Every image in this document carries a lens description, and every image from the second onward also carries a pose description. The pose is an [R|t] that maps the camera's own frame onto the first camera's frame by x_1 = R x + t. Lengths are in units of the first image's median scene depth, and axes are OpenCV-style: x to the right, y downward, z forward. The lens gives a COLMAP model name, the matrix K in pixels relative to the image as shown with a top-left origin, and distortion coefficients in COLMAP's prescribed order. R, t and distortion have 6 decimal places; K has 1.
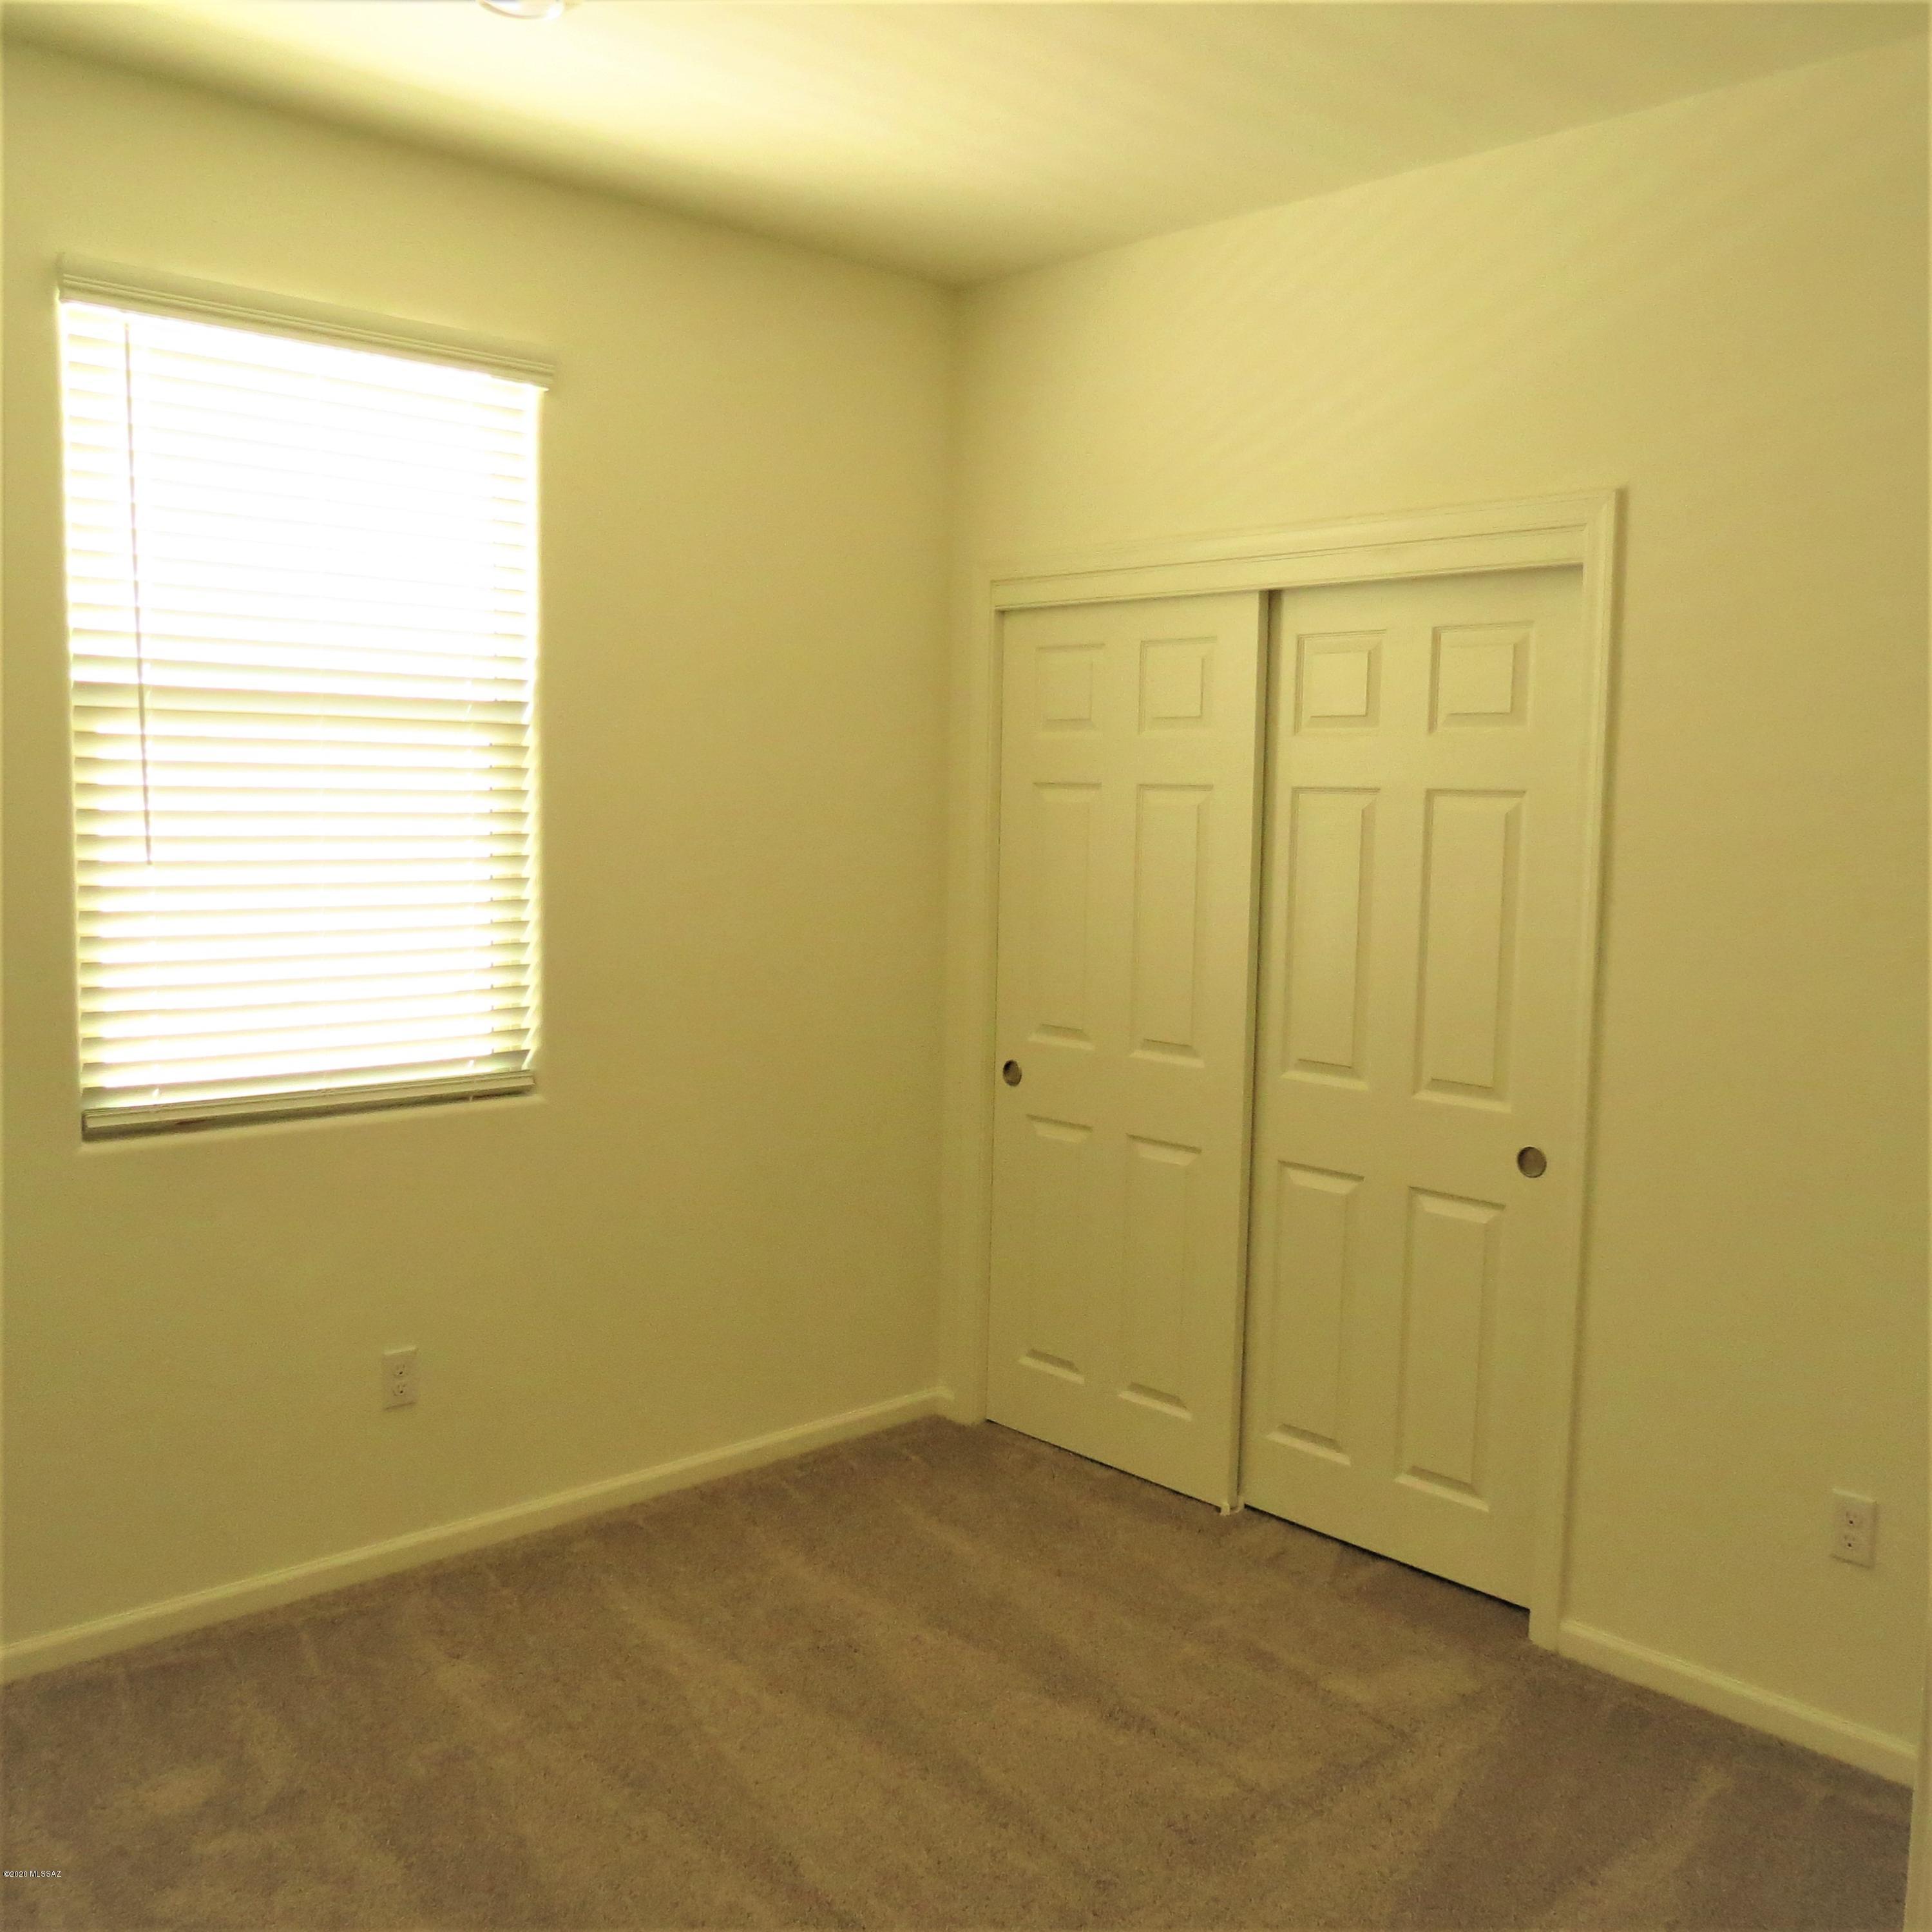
lens RADIAL K [[1828.7, 0, 966.0], [0, 1828.7, 966.0], [0, 0, 1]] dist [-0.028352, 0.007947]
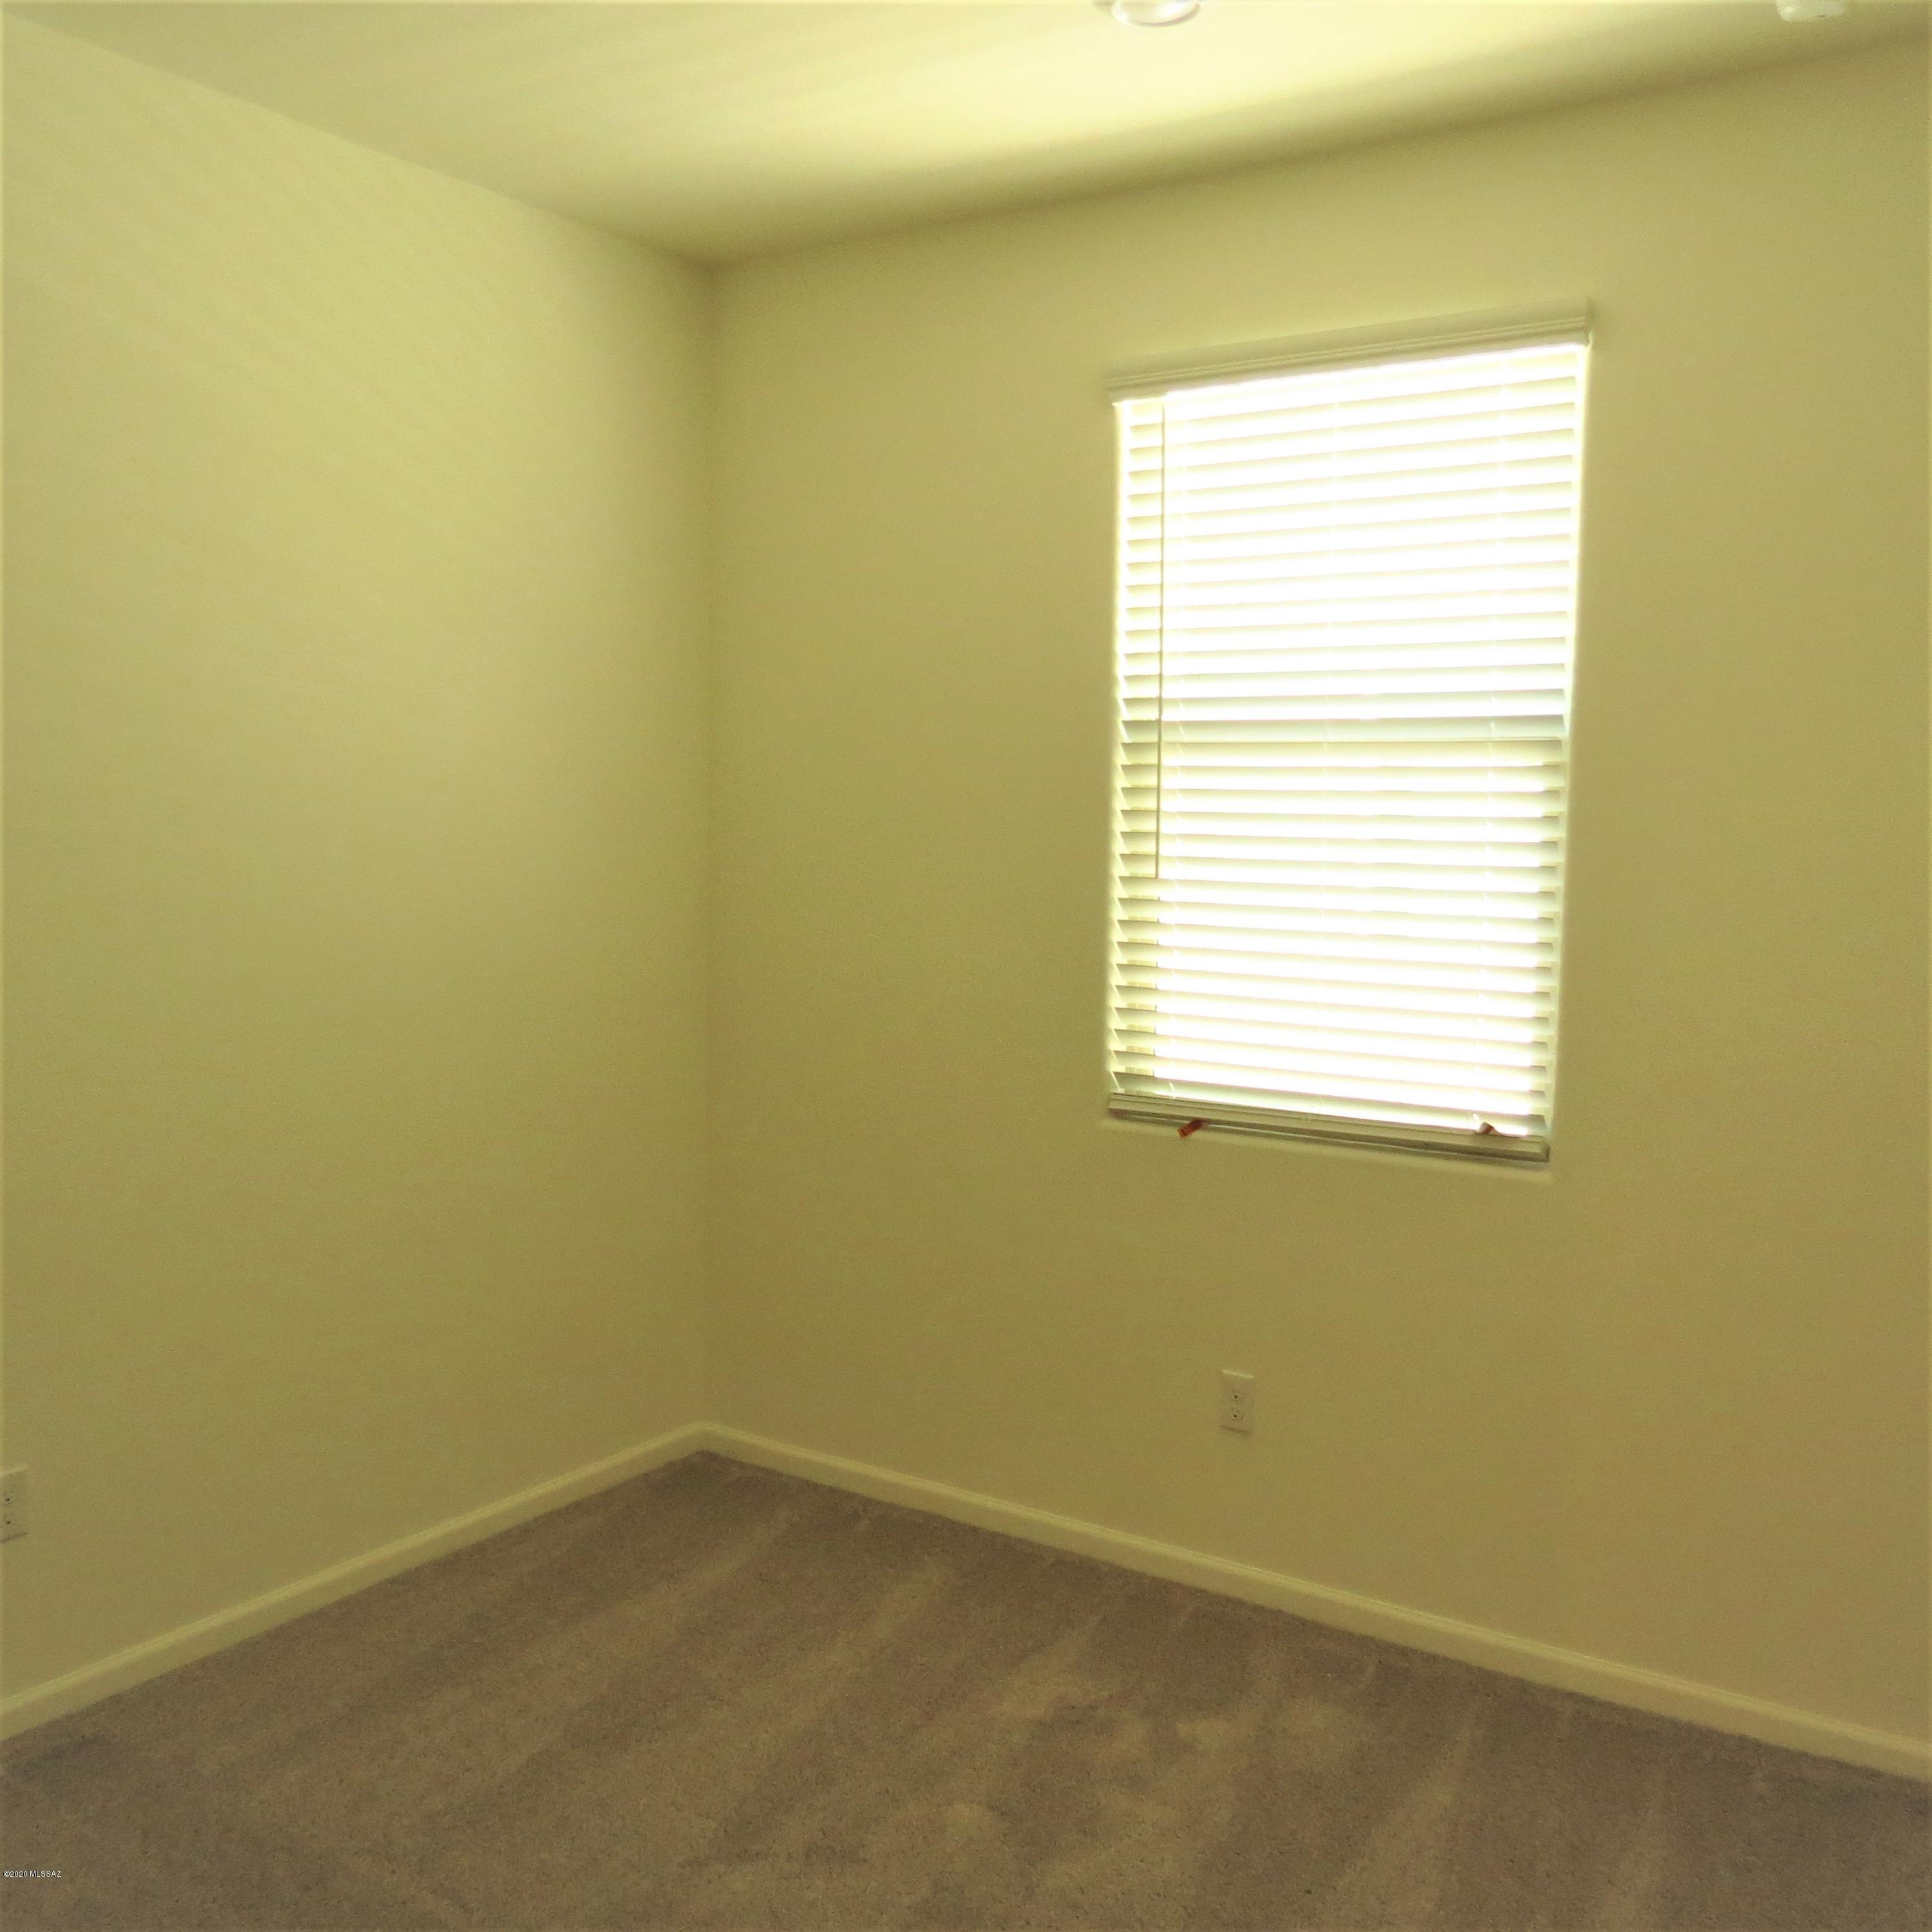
lens RADIAL K [[1828.7, 0, 966.0], [0, 1828.7, 966.0], [0, 0, 1]] dist [-0.028352, 0.007947]
pose [[0.249683, 0.080079, -0.965011, 0.557602], [-0.094110, 0.993864, 0.058124, -0.052441], [0.963744, 0.076304, 0.255687, 0.541600]]
